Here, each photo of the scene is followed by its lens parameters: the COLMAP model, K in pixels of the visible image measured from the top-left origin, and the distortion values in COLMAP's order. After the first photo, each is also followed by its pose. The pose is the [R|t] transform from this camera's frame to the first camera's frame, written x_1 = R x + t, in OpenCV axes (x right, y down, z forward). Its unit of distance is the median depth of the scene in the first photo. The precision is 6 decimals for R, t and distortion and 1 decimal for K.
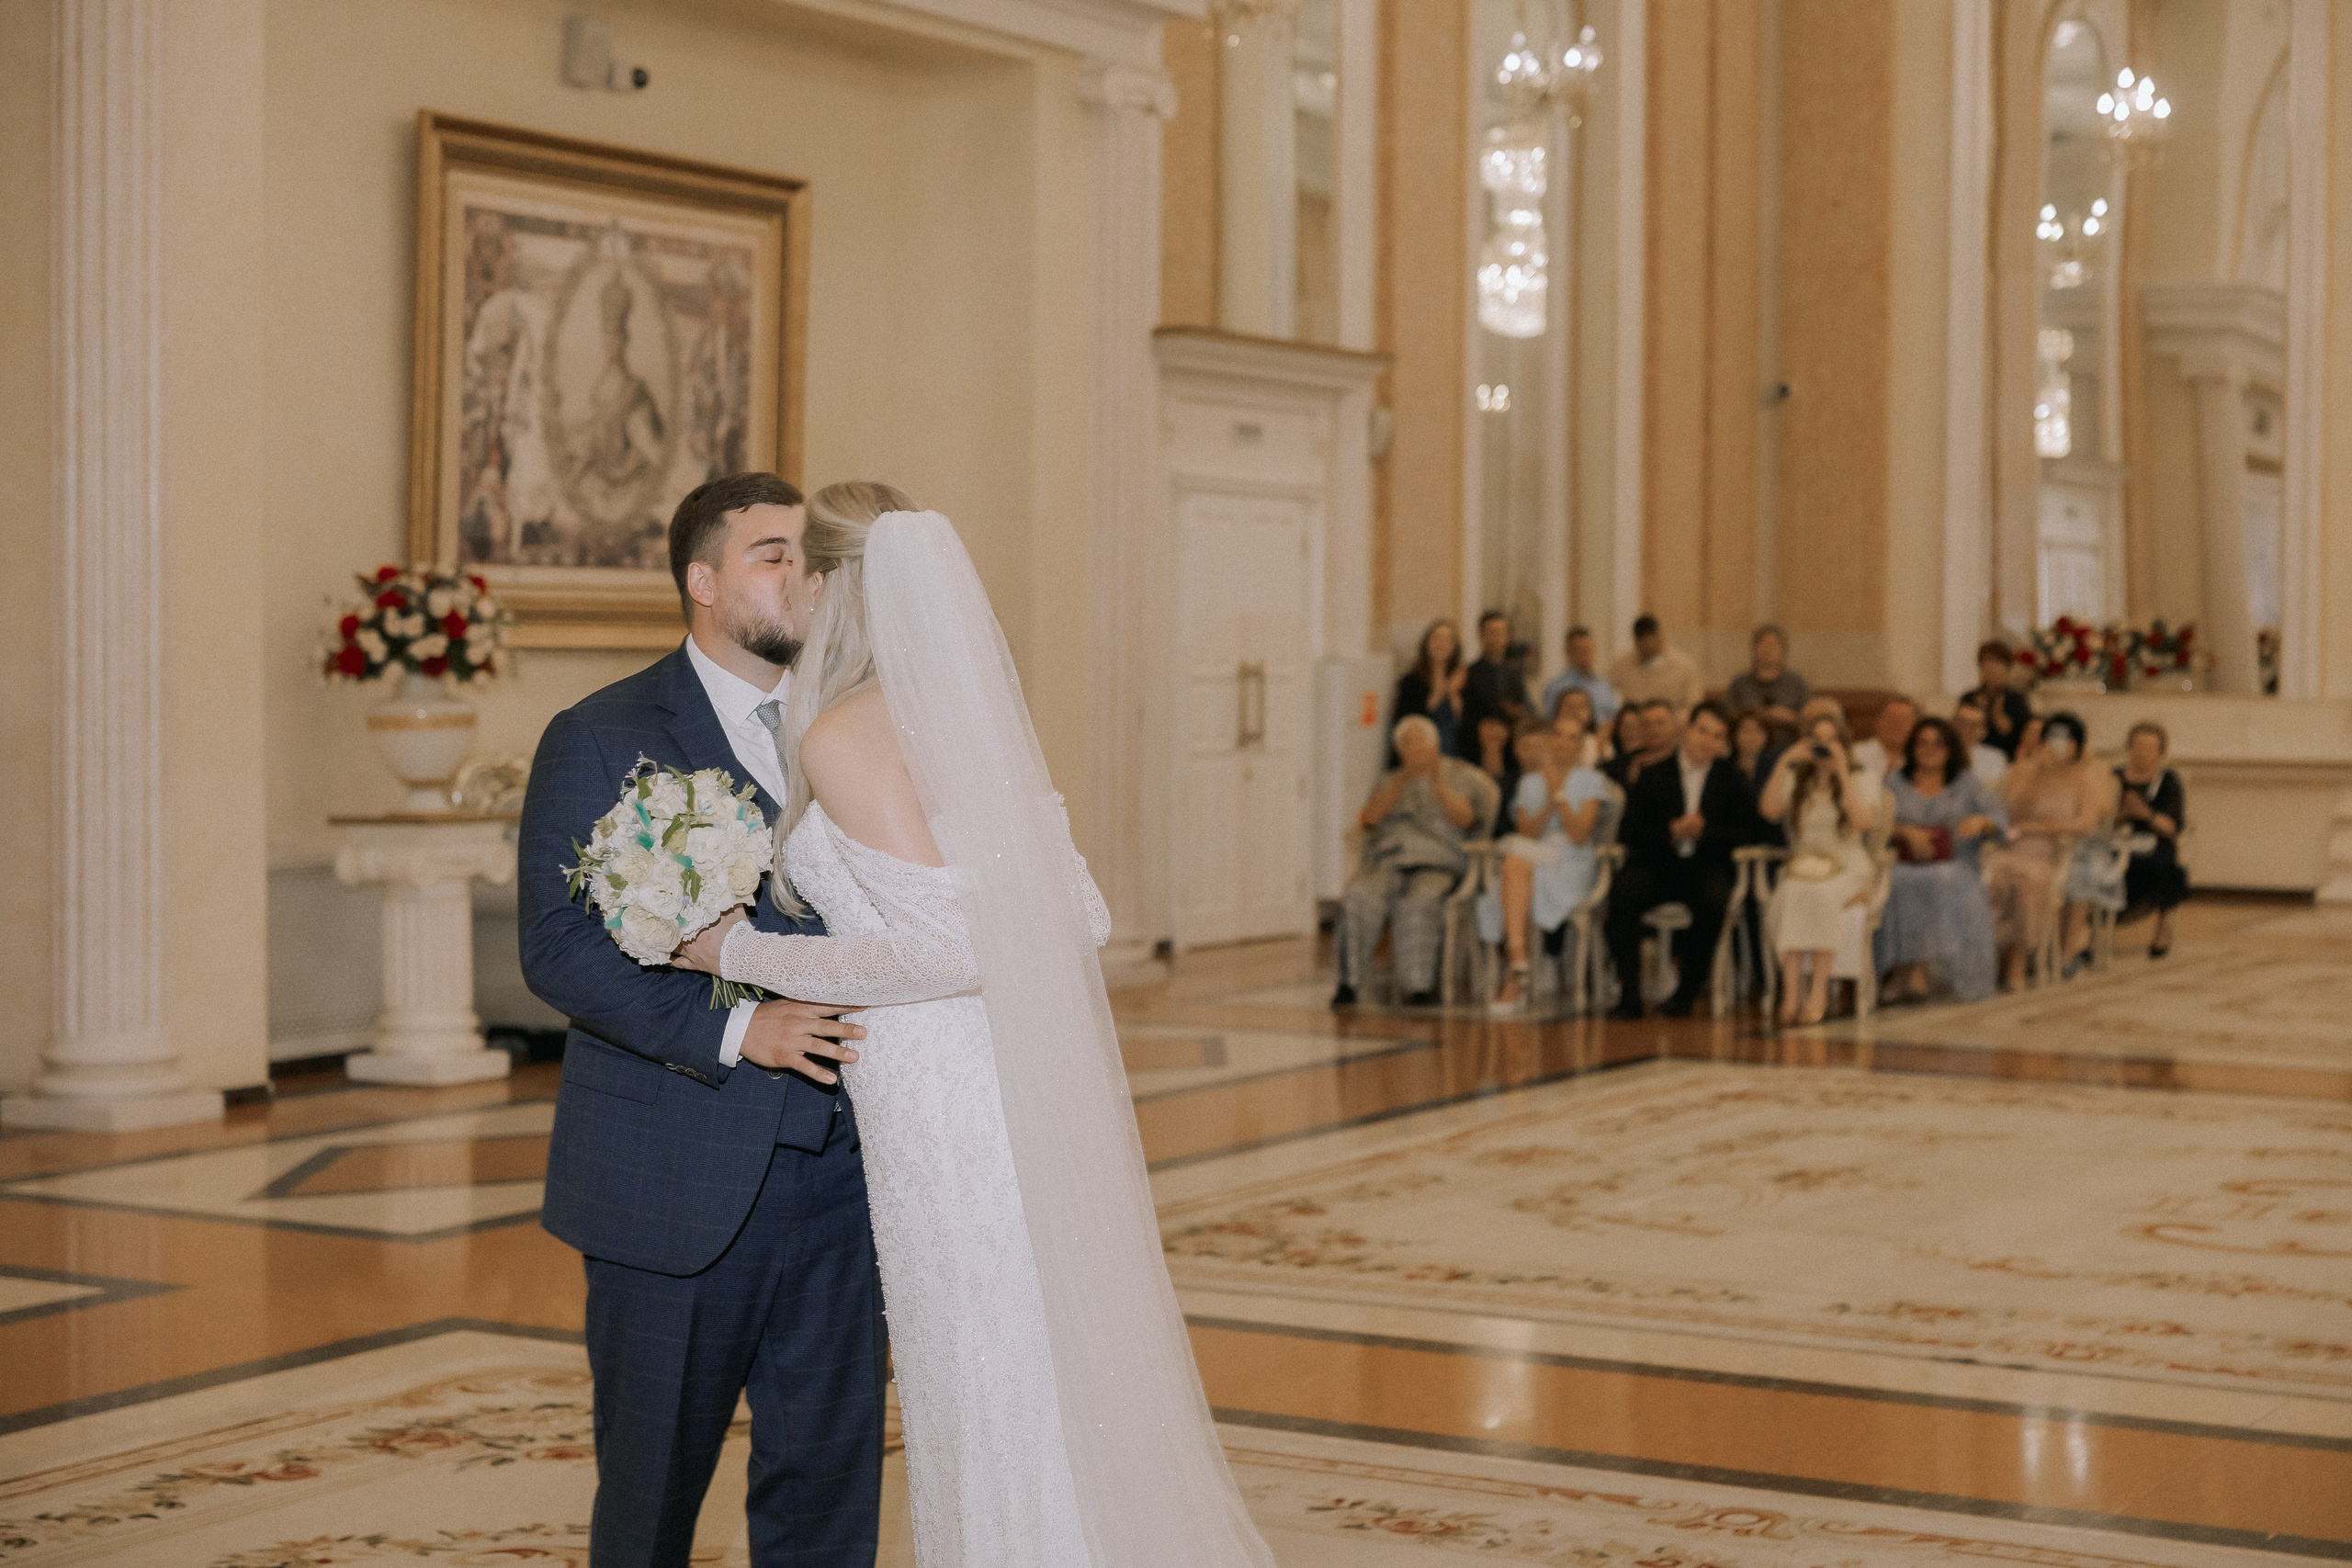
lens RADIAL K [[3926.0, 0, 1176.0], [0, 3926.0, 784.0], [0, 0, 1]] dist [0.029829, -0.011844]
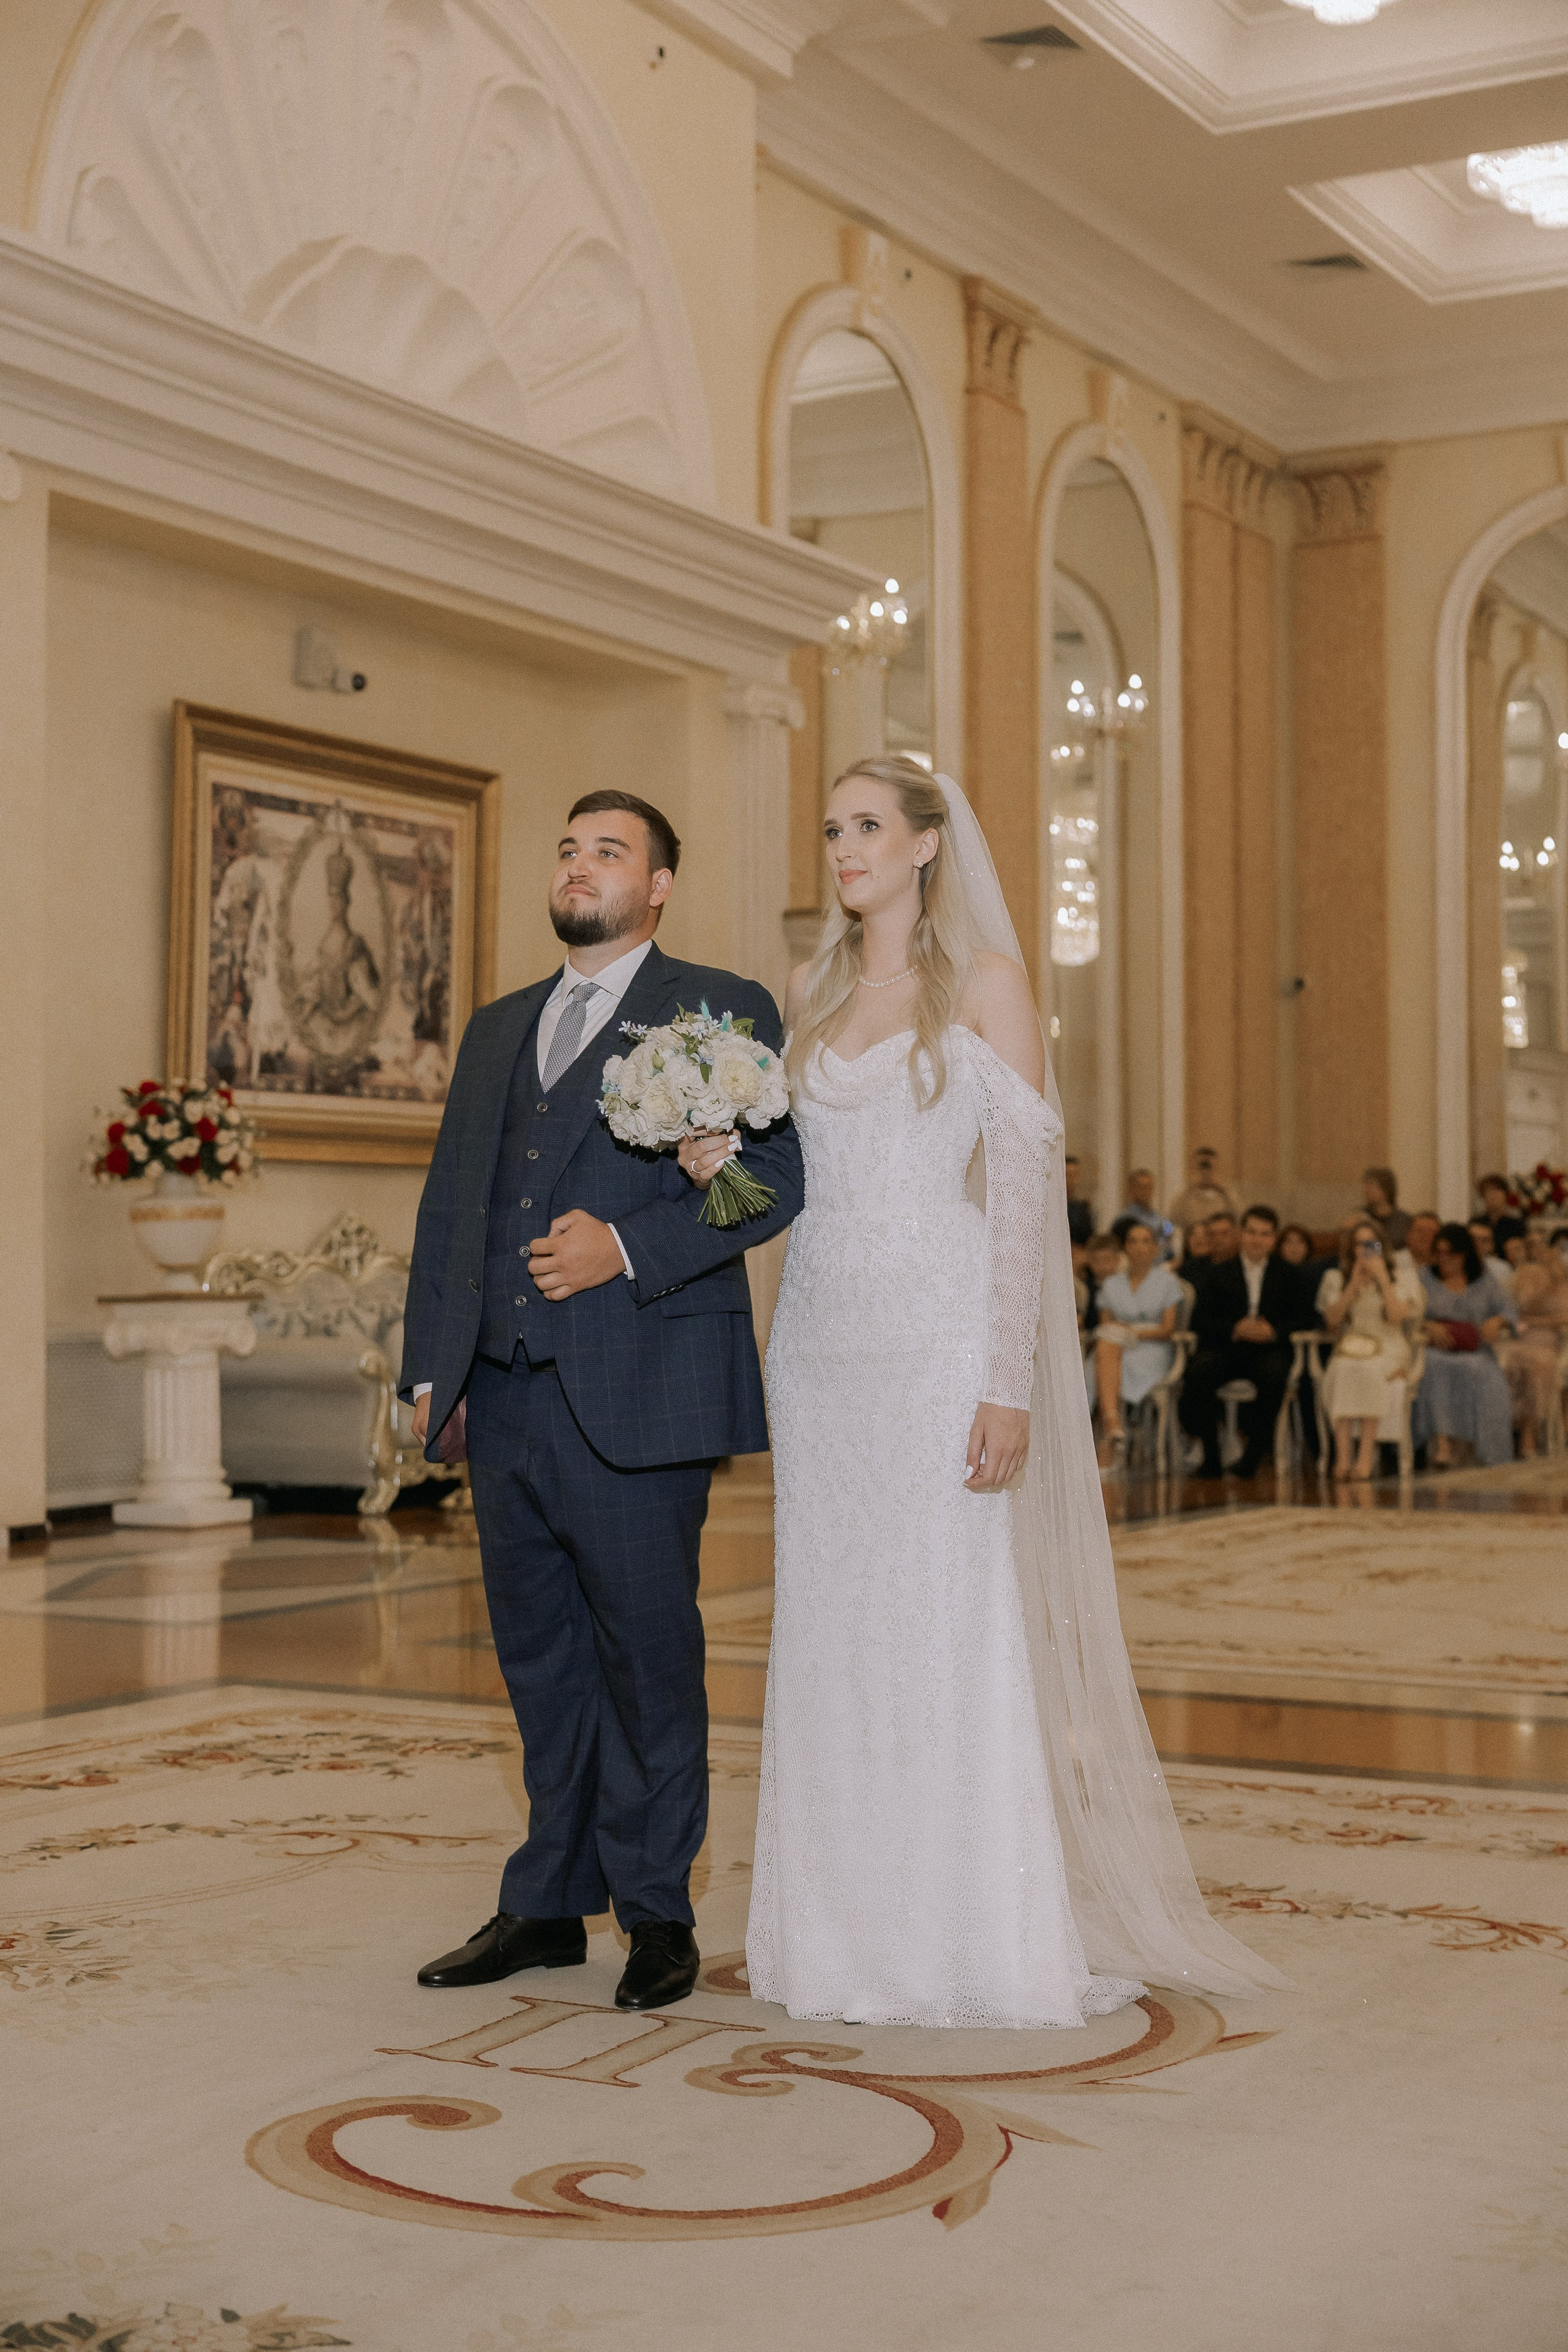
lens RADIAL K [[3224.8, 0, 768.3], [0, 3224.8, 1183.6], [0, 0, 1]] dist [0.012002, 0.028848]
pose [[0.999948, -0.010056, 0.001849, -0.017612], [0.010147, 0.998193, -0.059225, 0.031714], [-0.001250, 0.059241, 0.998243, 0.042692]]
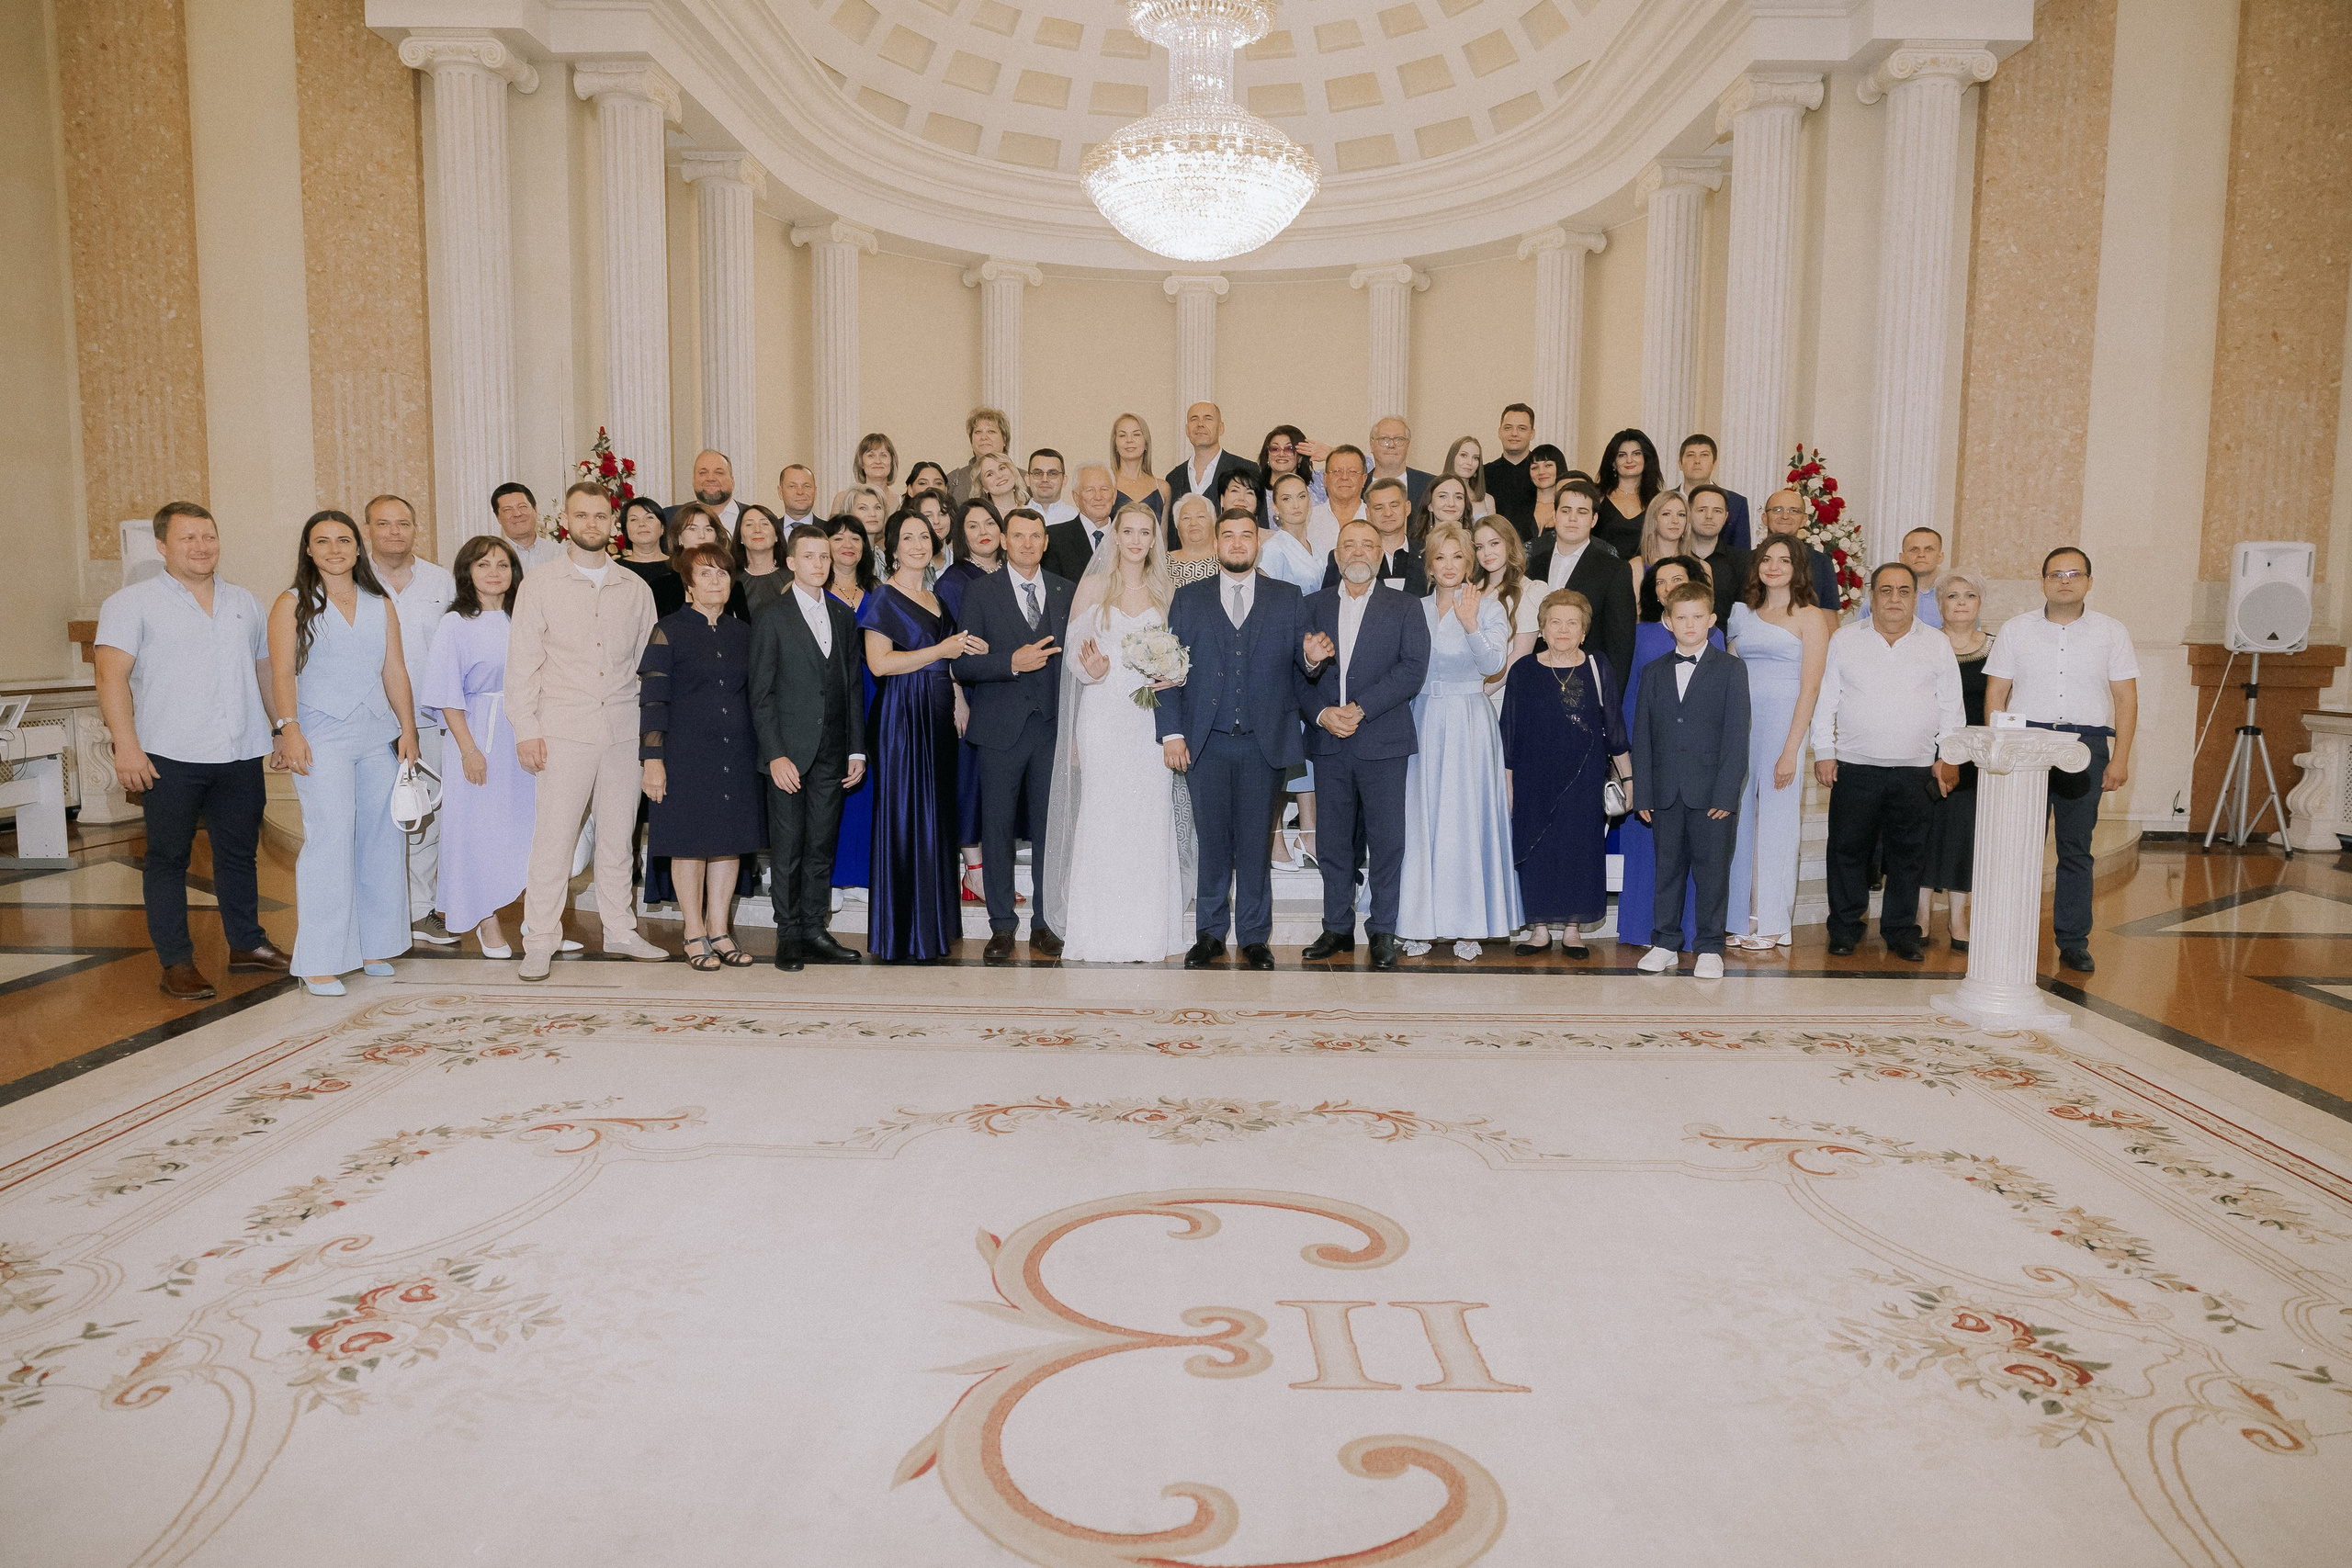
lens RADIAL K [[1571.0, 0, 1182.8], [0, 1571.0, 784.5], [0, 0, 1]] dist [-0.000740, 0.002718]
pose [[-0.872438, 0.031525, -0.487707, 0.081806], [-0.035668, 0.991149, 0.127873, -0.000669], [0.487421, 0.128957, -0.863592, 0.499653]]
